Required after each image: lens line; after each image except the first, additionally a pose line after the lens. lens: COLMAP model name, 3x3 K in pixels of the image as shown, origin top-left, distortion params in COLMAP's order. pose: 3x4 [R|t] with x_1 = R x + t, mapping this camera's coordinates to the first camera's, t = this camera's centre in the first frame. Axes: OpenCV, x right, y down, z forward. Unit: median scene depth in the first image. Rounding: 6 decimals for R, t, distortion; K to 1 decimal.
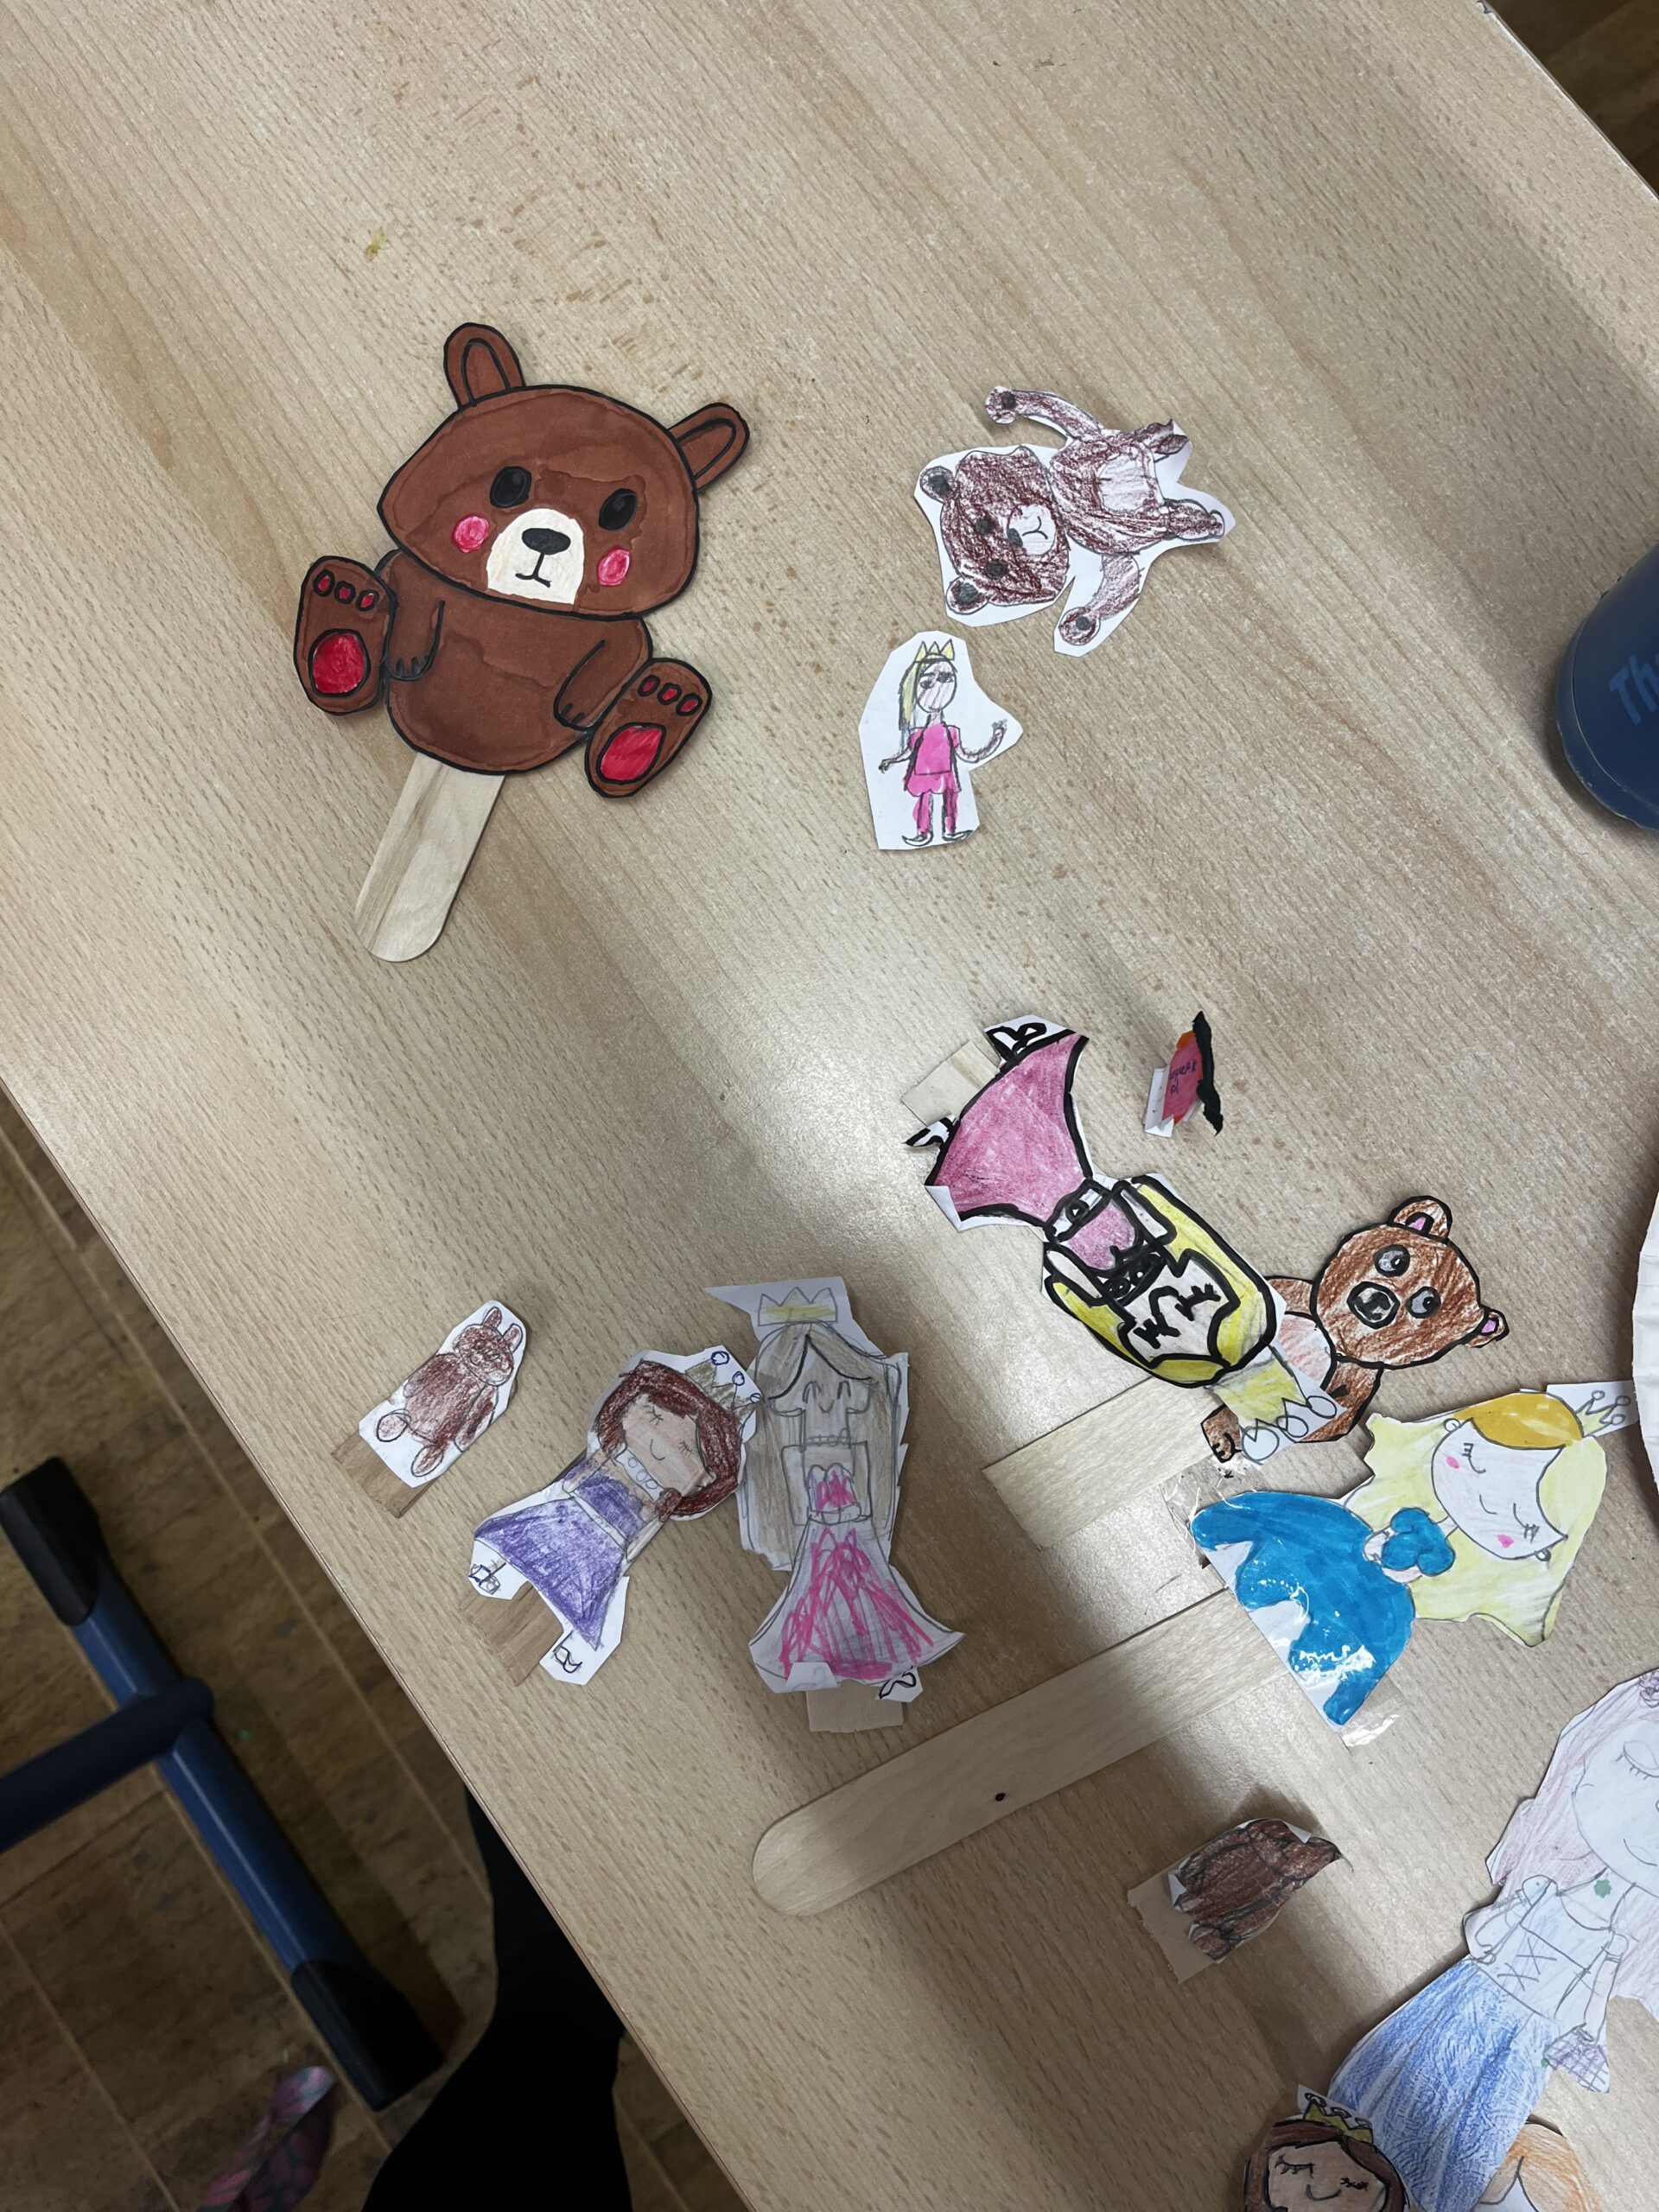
lens RADIAL K [[1335.8, 0, 829.5], [0, 1335.8, 1106.0], [0, 0, 1]] dist [0.031655, -0.025284]
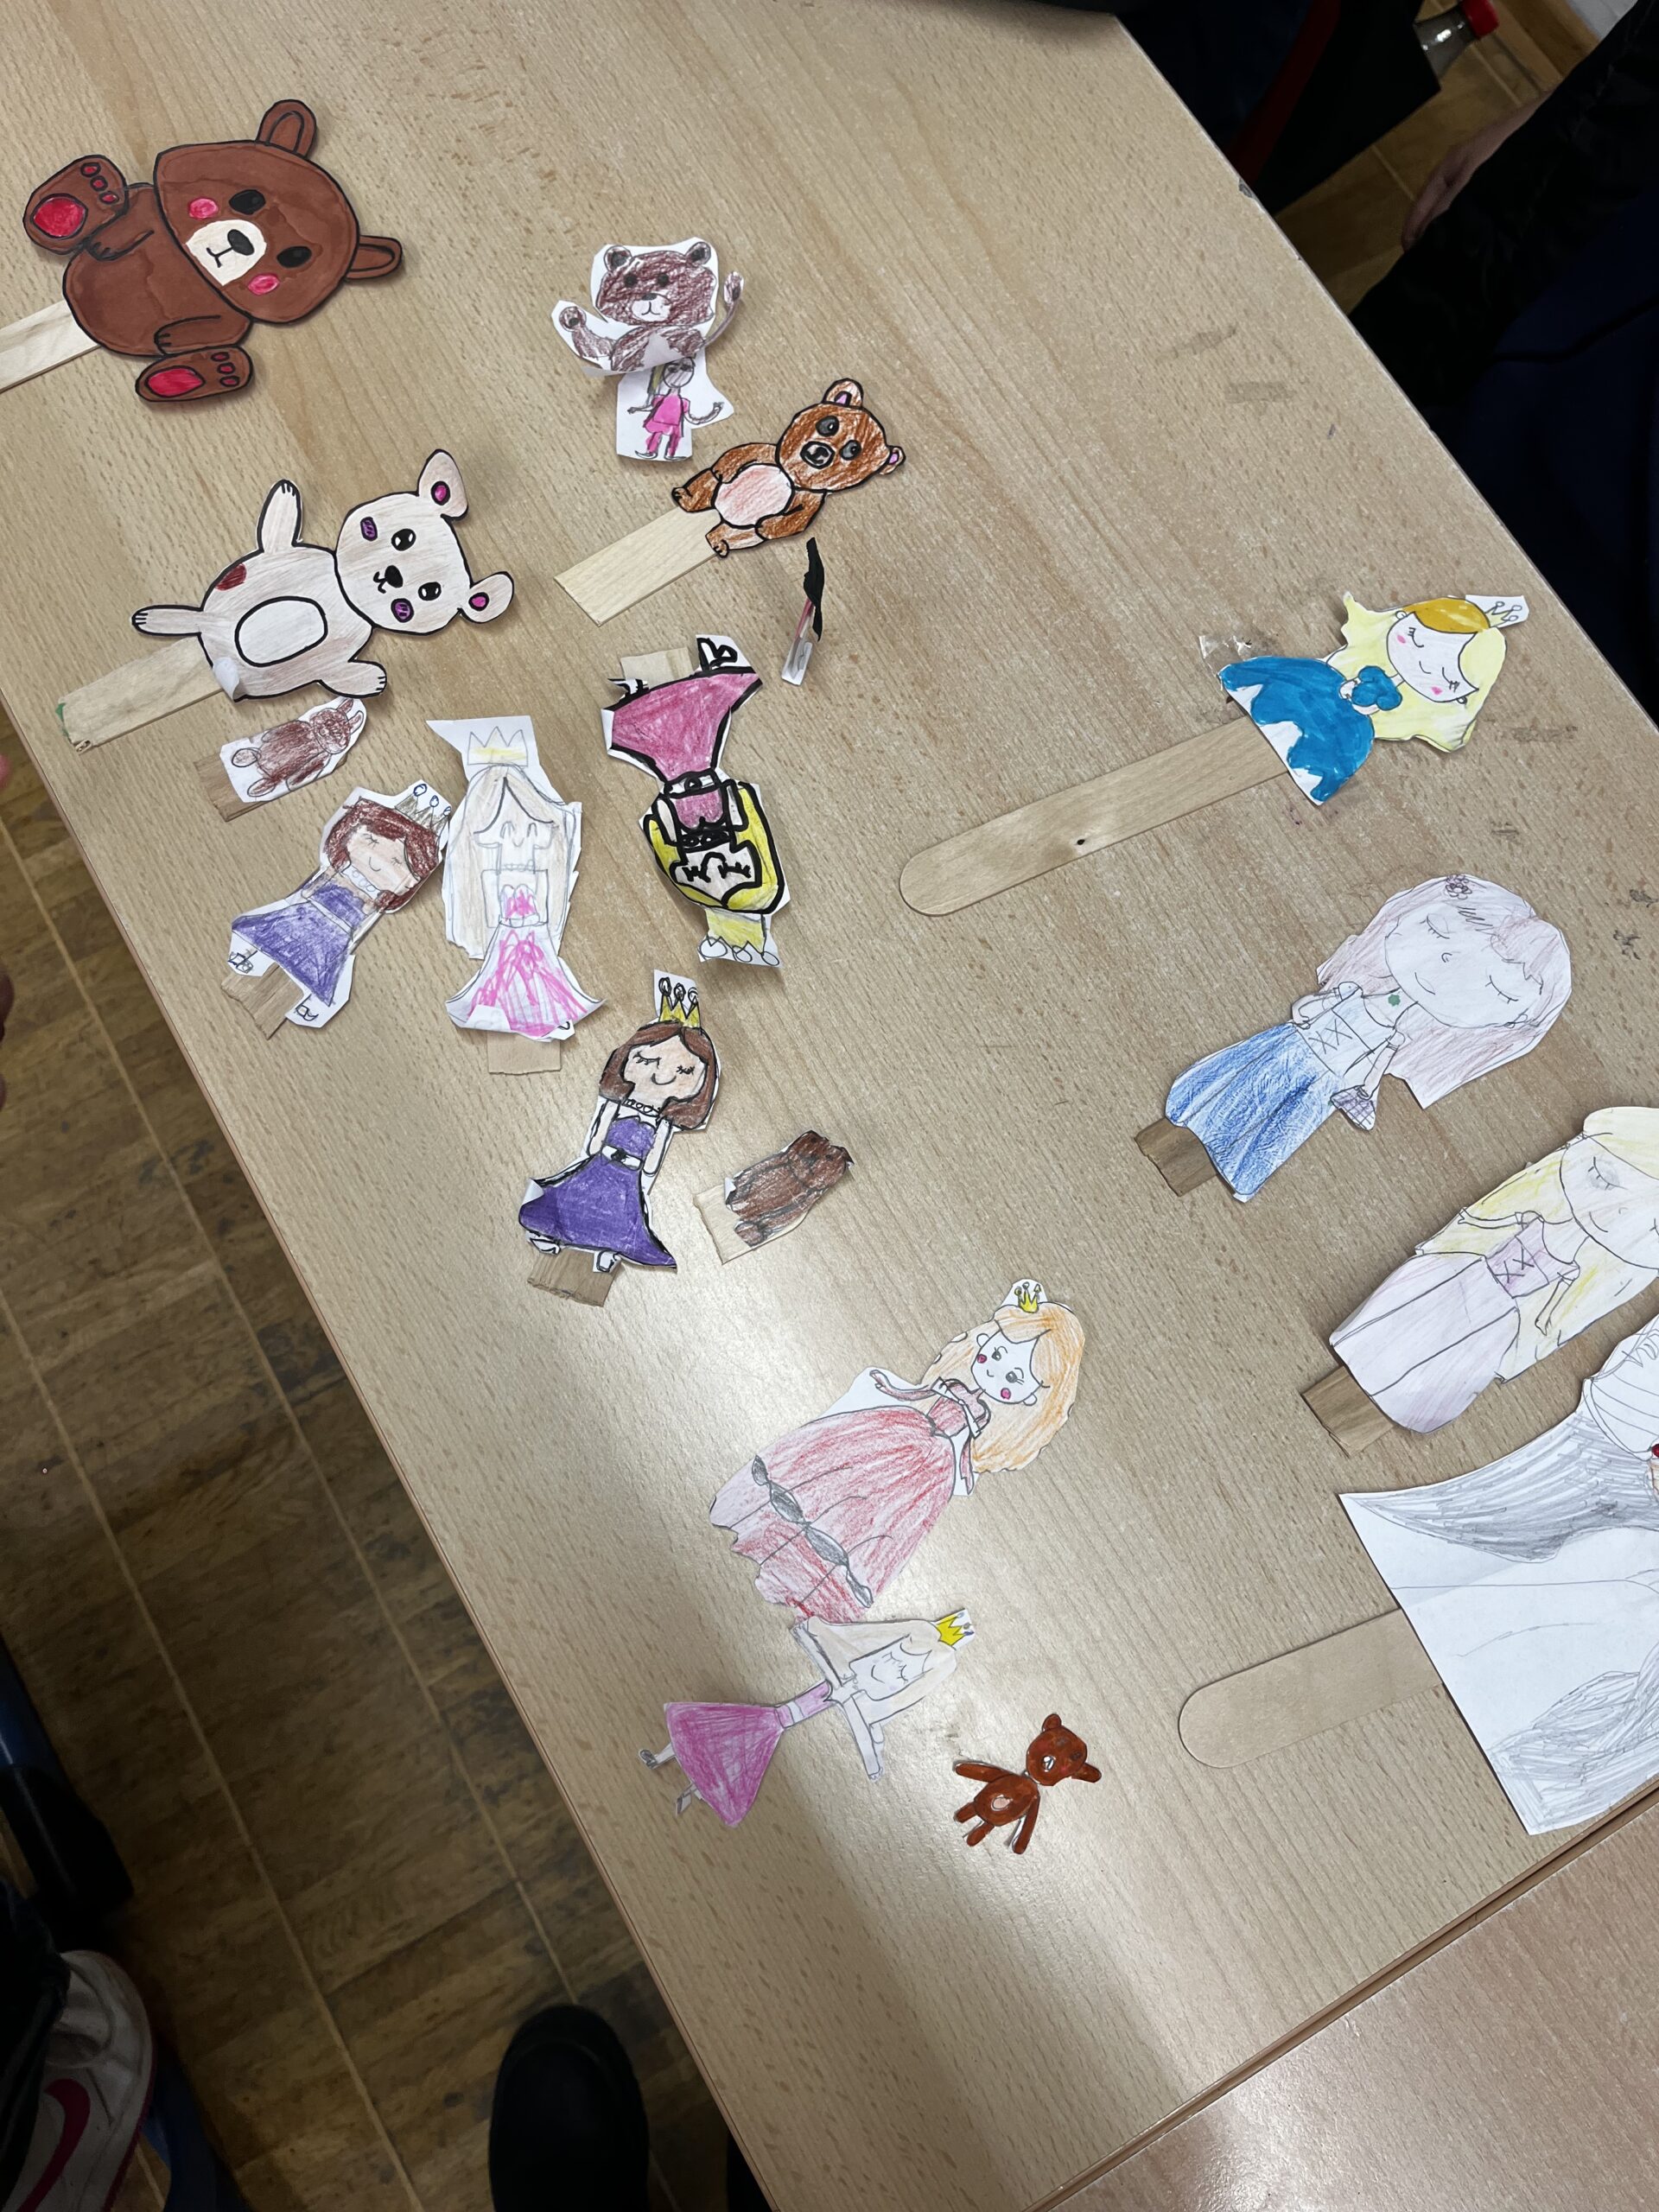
lens RADIAL K [[1688.7, 0, 829.5], [0, 1688.7, 1106.0], [0, 0, 1]] dist [-0.004998, 0.000168]
pose [[0.964527, 0.078732, 0.251971, -0.135415], [-0.176315, 0.902512, 0.392919, -0.318025], [-0.196472, -0.423407, 0.884378, -0.829175]]
